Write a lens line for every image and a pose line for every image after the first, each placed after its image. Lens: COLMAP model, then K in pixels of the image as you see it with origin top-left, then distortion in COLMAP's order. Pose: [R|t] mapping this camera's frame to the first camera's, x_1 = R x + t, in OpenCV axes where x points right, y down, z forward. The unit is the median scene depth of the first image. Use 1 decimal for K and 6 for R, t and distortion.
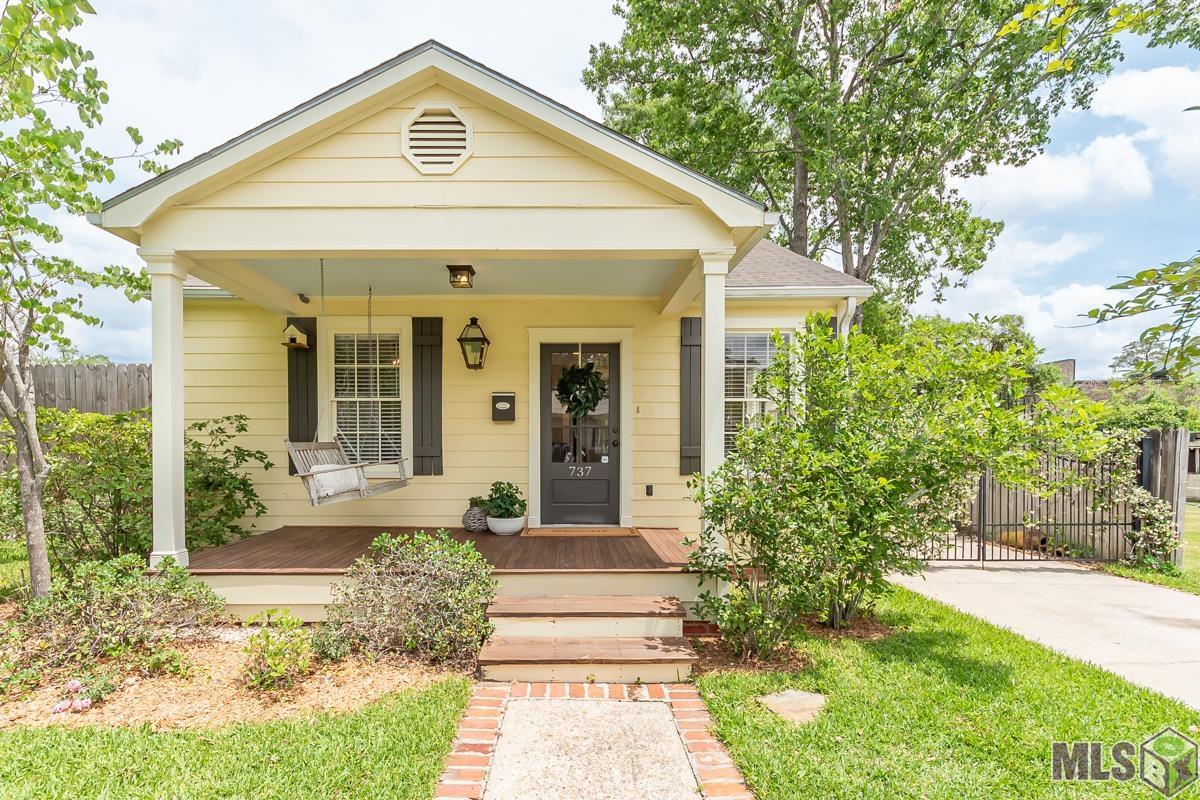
lens RADIAL K [[574.6, 0, 575.9], [0, 574.6, 464.8], [0, 0, 1]] dist [-0.000651, -0.000357]
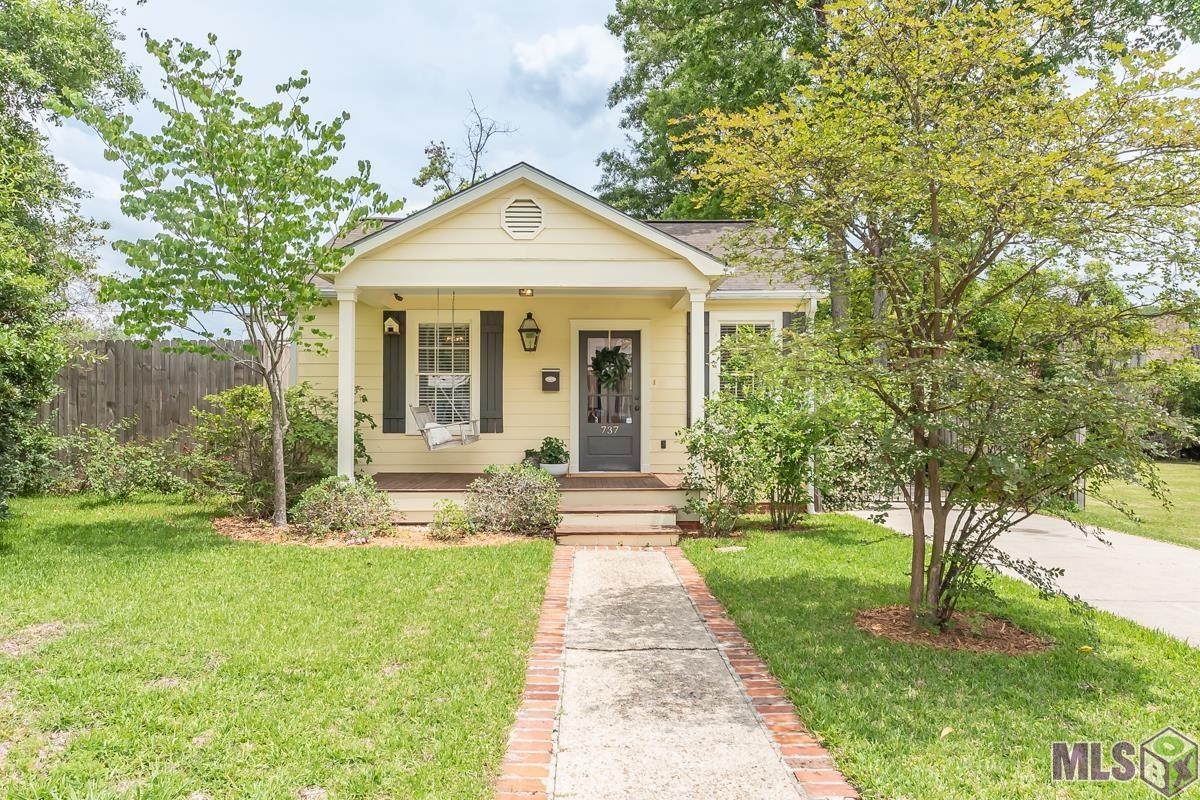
lens RADIAL K [[786.1, 0, 613.5], [0, 786.1, 417.7], [0, 0, 1]] dist [0.000067, -0.006836]
pose [[0.999661, -0.000441, 0.026018, -0.030901], [0.001107, 0.999672, -0.025589, 0.029831], [-0.025998, 0.025610, 0.999334, -0.779477]]
